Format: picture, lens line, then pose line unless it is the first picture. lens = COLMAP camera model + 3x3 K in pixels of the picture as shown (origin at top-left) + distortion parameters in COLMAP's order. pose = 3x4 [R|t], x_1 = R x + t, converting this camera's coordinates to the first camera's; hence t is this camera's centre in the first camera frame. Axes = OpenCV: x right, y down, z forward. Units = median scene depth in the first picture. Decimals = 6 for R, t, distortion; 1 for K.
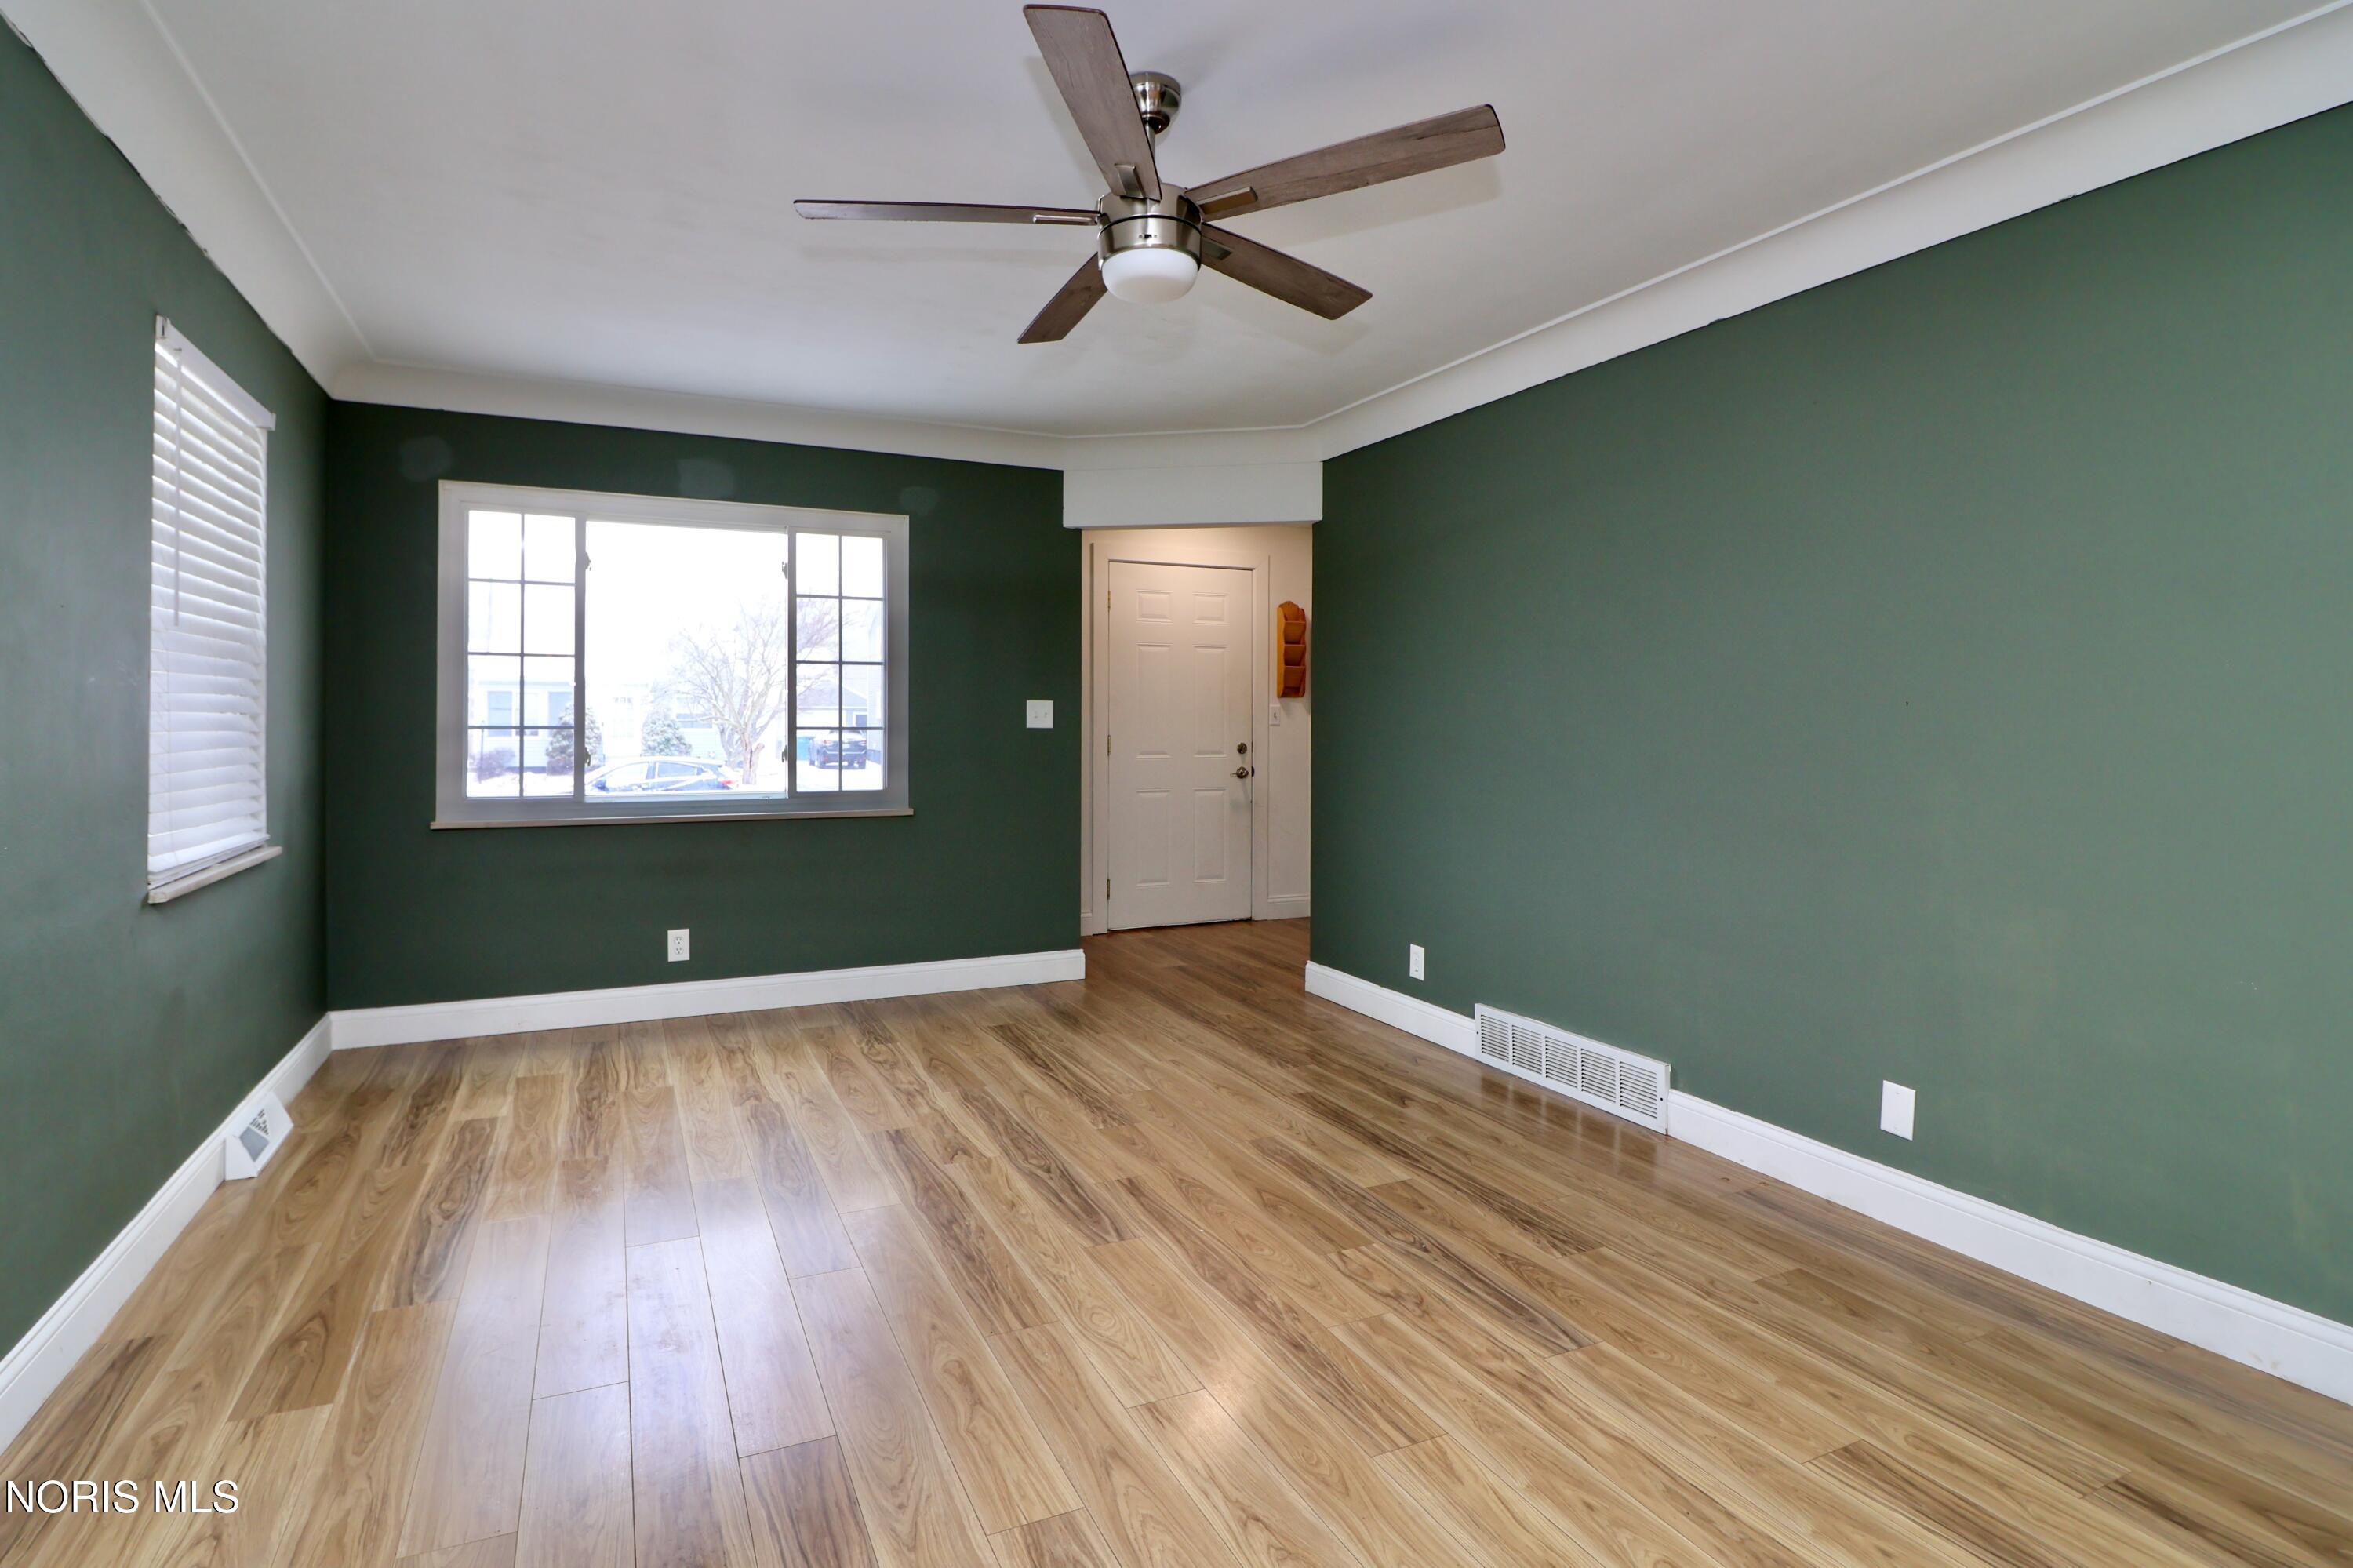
lens RADIAL K [[1161.9, 0, 1098.7], [0, 1161.9, 712.6], [0, 0, 1]] dist [0.002002, -0.001315]
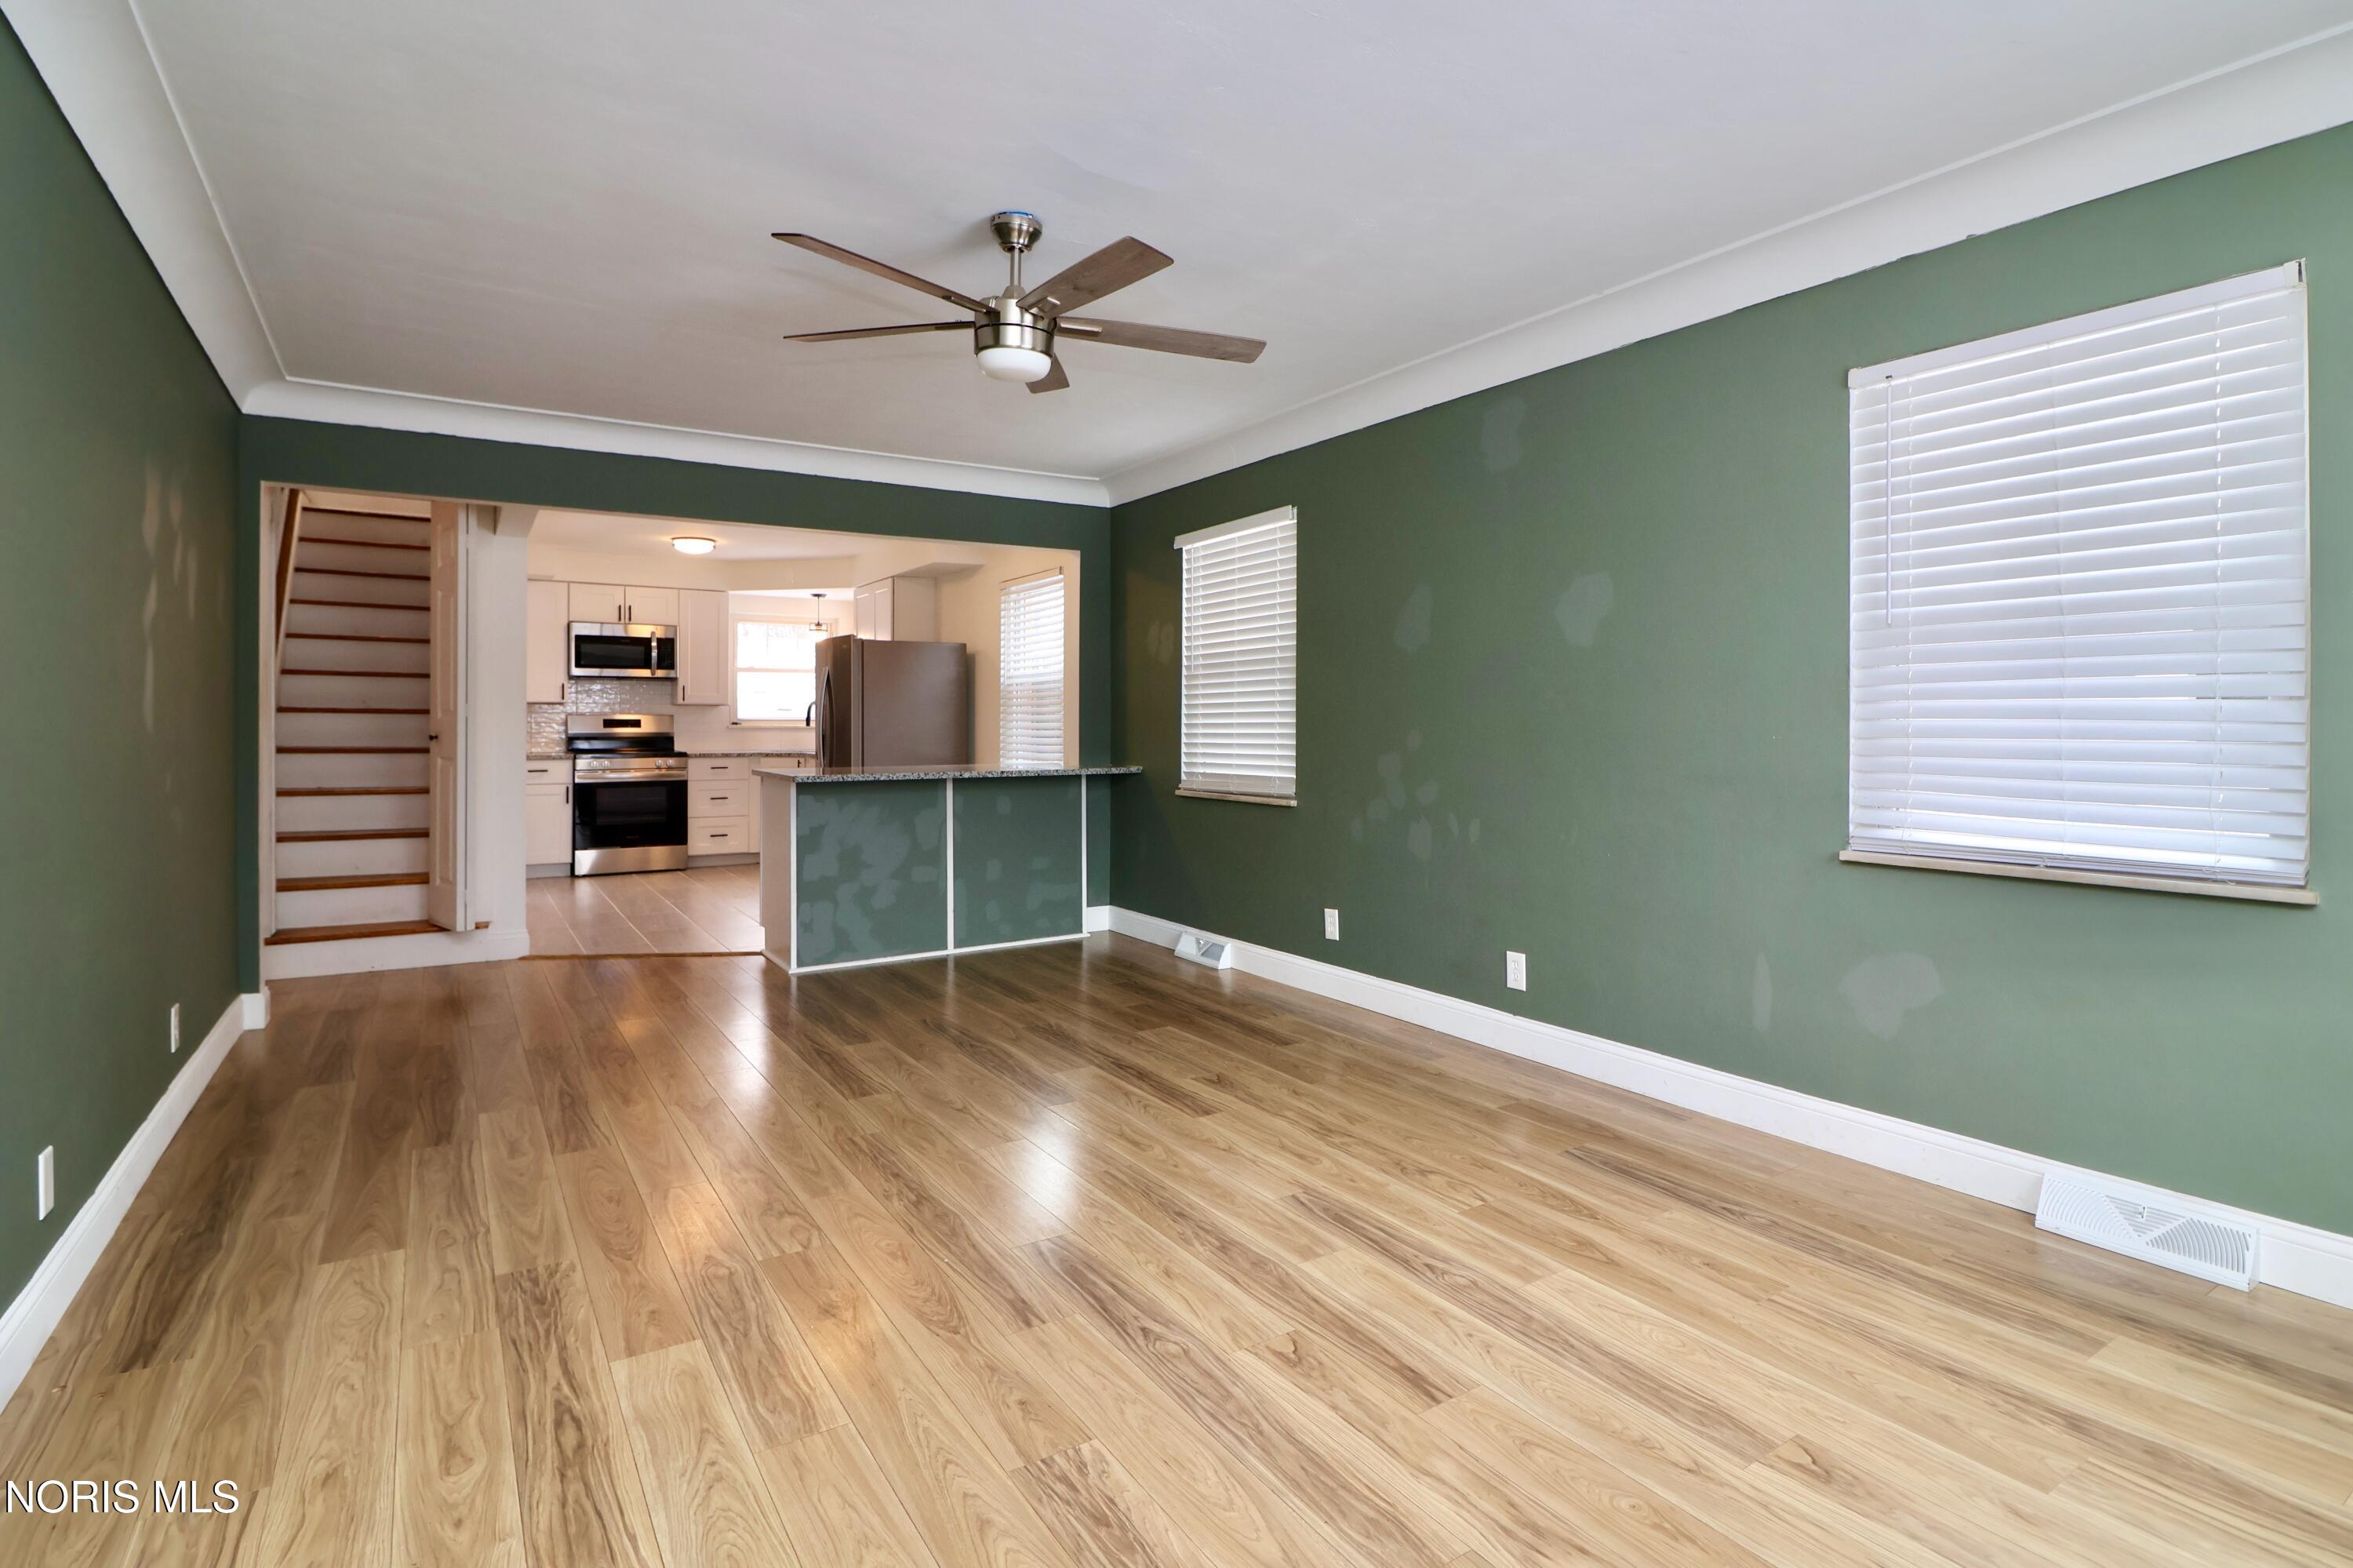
lens RADIAL K [[1109.8, 0, 1189.9], [0, 1109.8, 725.6], [0, 0, 1]] dist [-0.003395, -0.009458]
pose [[-0.982993, -0.005511, -0.183560, 0.043163], [-0.005123, 0.999984, -0.002590, 0.021163], [0.183571, -0.001606, -0.983005, 1.298405]]
